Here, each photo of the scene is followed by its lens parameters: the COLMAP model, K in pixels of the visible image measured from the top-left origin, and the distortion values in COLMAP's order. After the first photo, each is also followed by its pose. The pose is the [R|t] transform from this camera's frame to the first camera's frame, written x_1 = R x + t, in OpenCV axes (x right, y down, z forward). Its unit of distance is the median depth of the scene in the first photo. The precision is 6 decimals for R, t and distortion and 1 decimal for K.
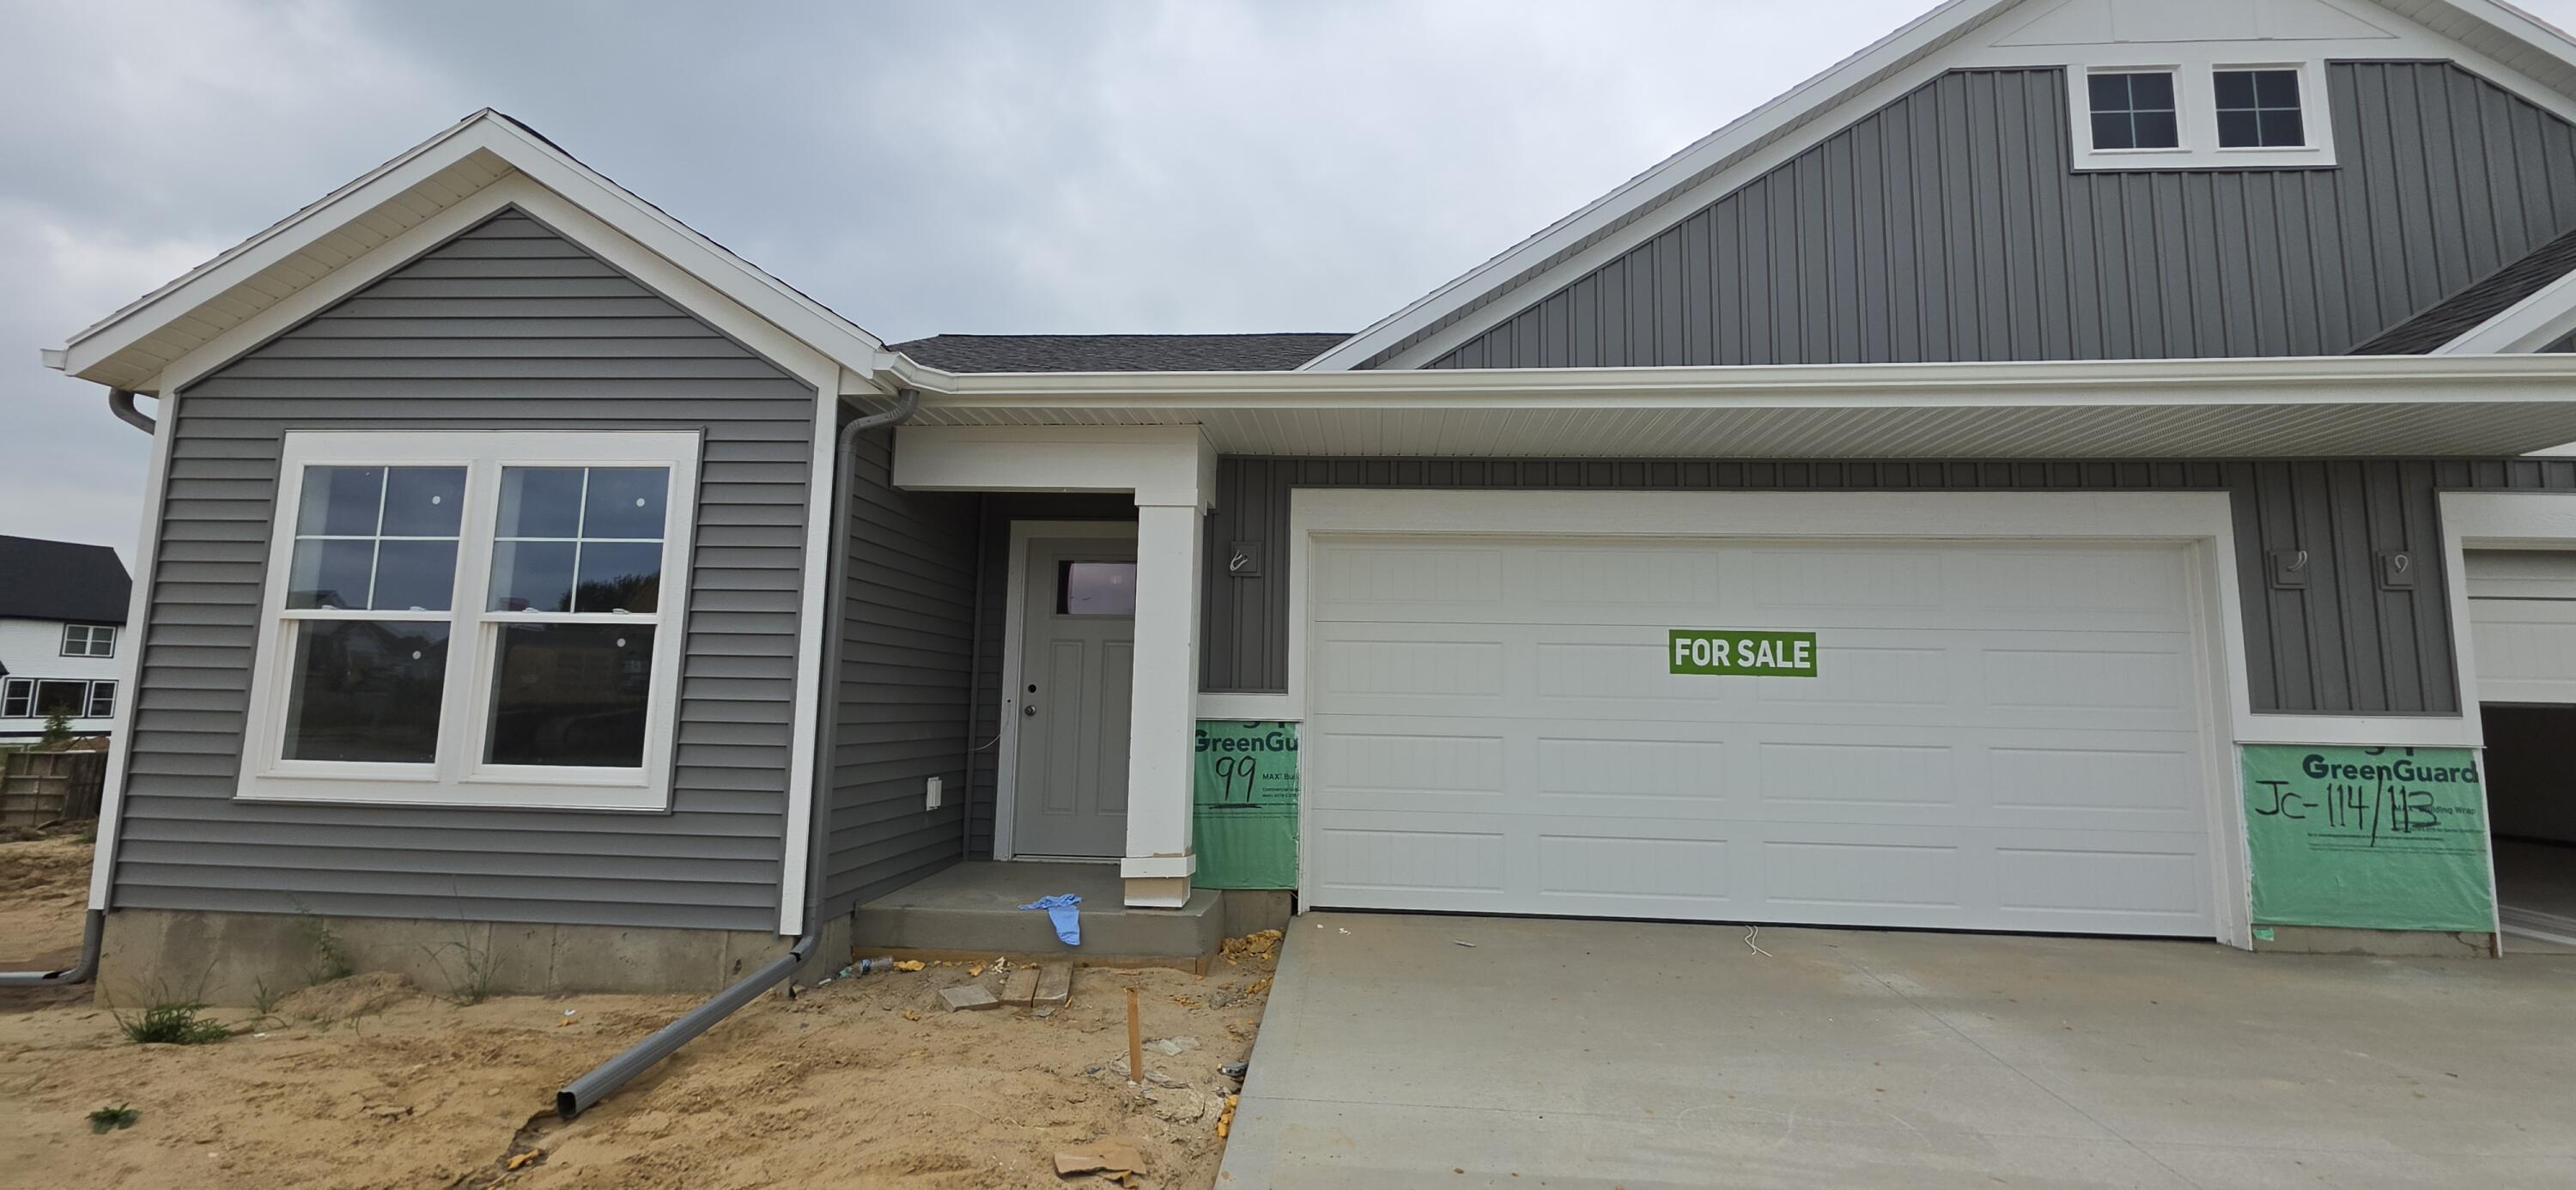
lens RADIAL K [[1012.5, 0, 1298.3], [0, 1012.5, 586.4], [0, 0, 1]] dist [0.001468, -0.000213]
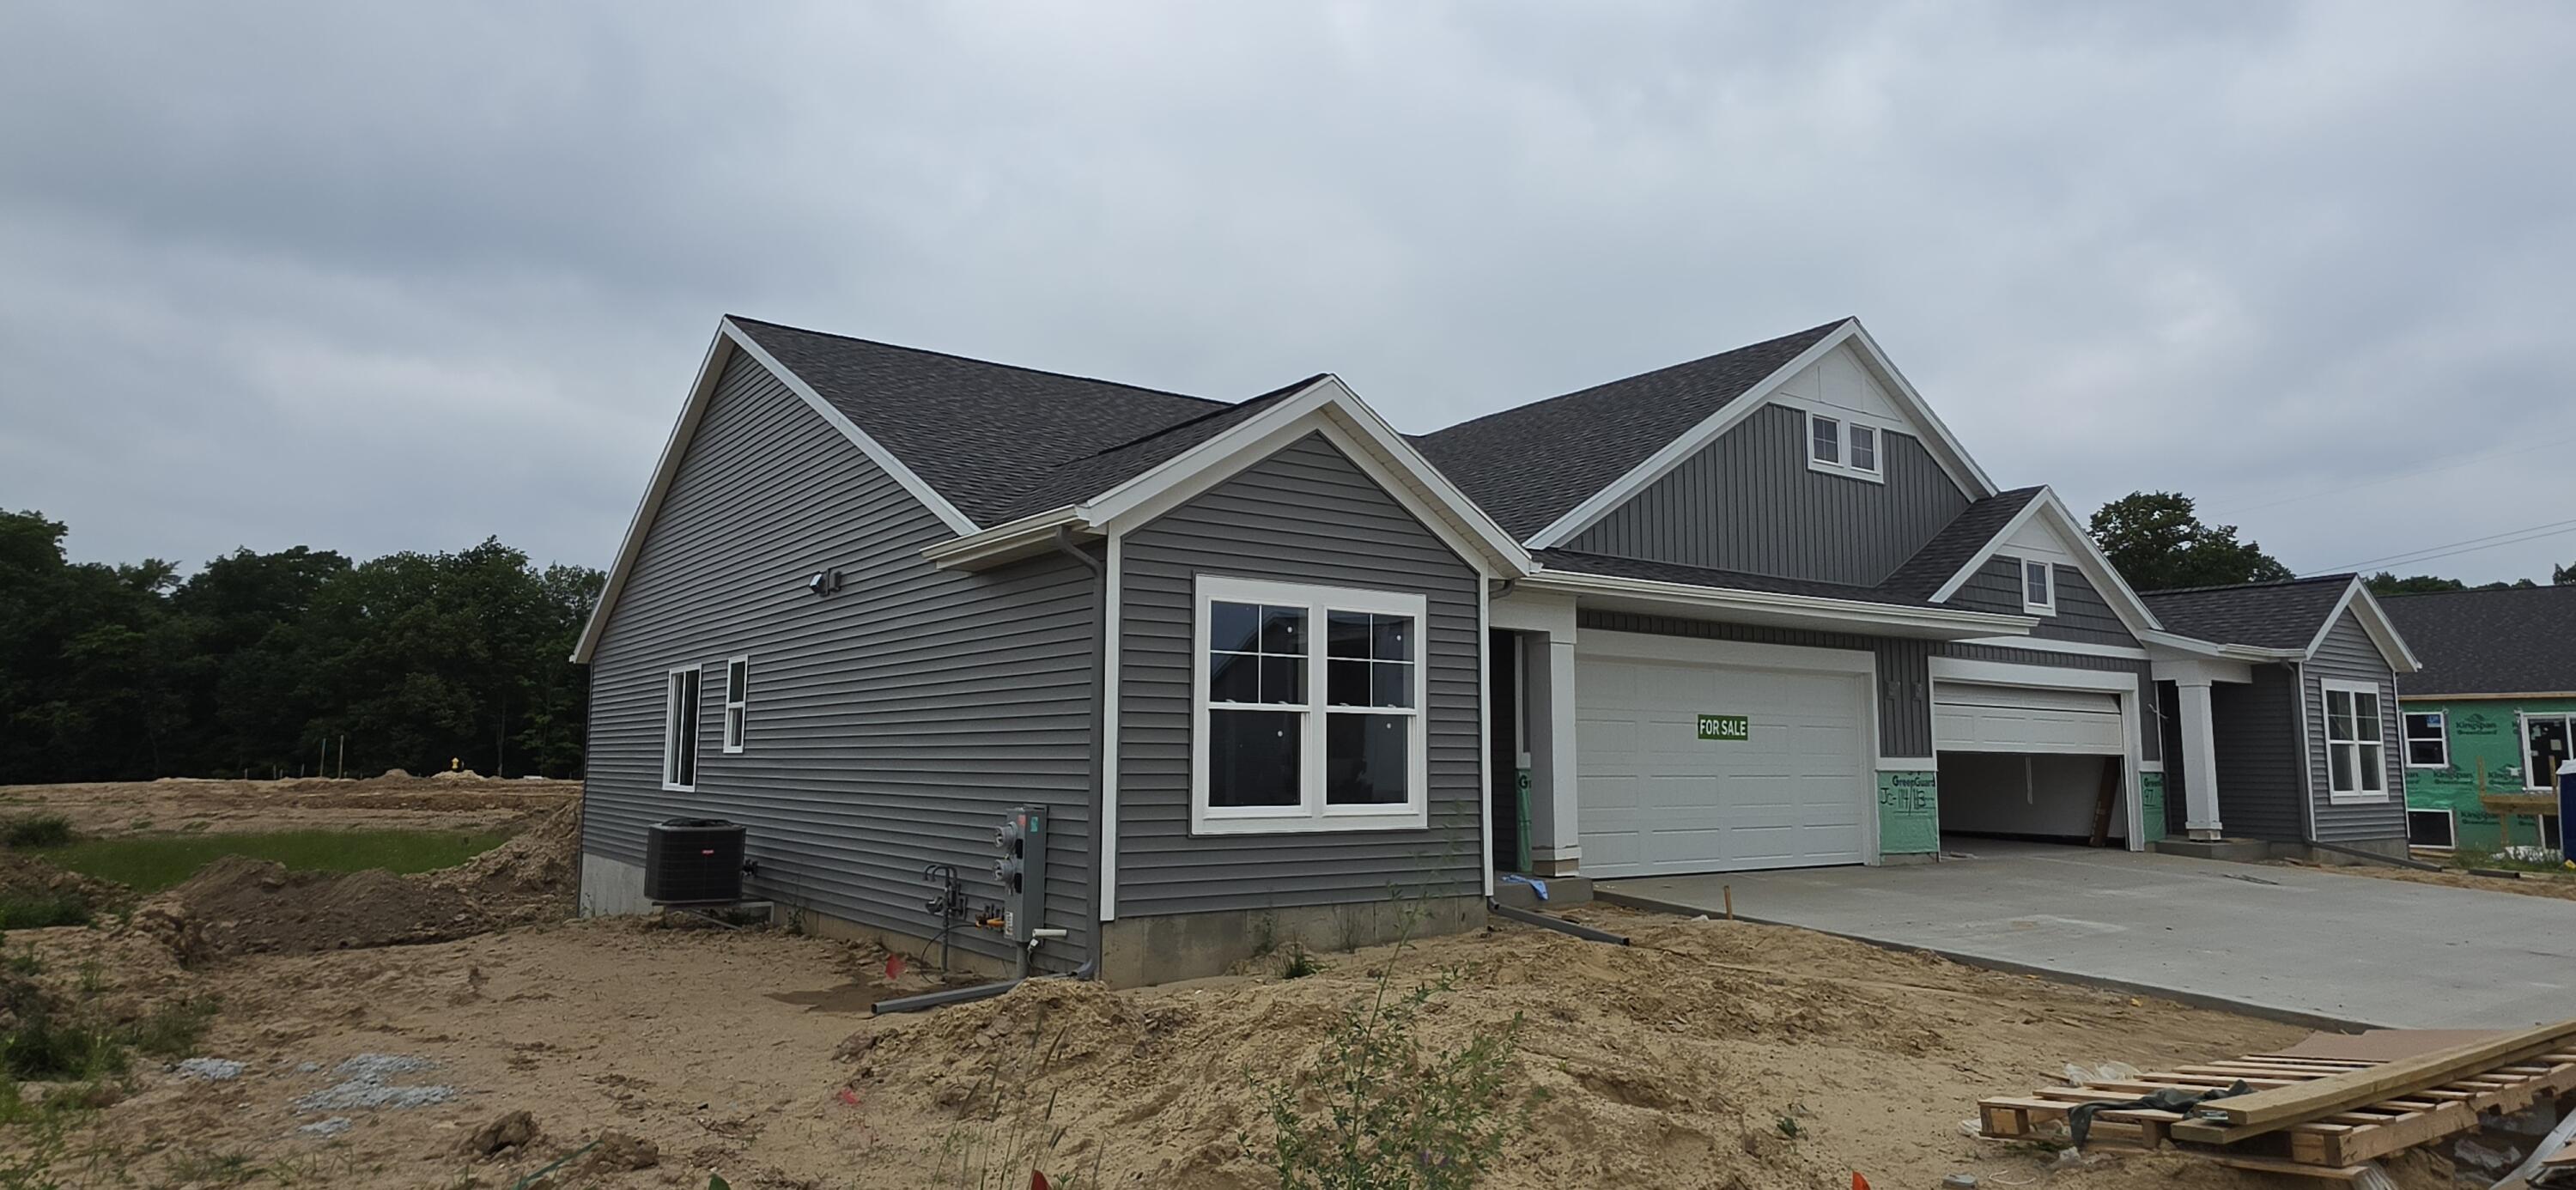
lens RADIAL K [[1465.8, 0, 1288.0], [0, 1465.8, 595.0], [0, 0, 1]] dist [0.004415, 0.000214]
pose [[0.773723, 0.056383, 0.631010, -2.204762], [-0.062553, 0.997964, -0.012471, -0.108632], [-0.630429, -0.029822, 0.775674, -0.663913]]
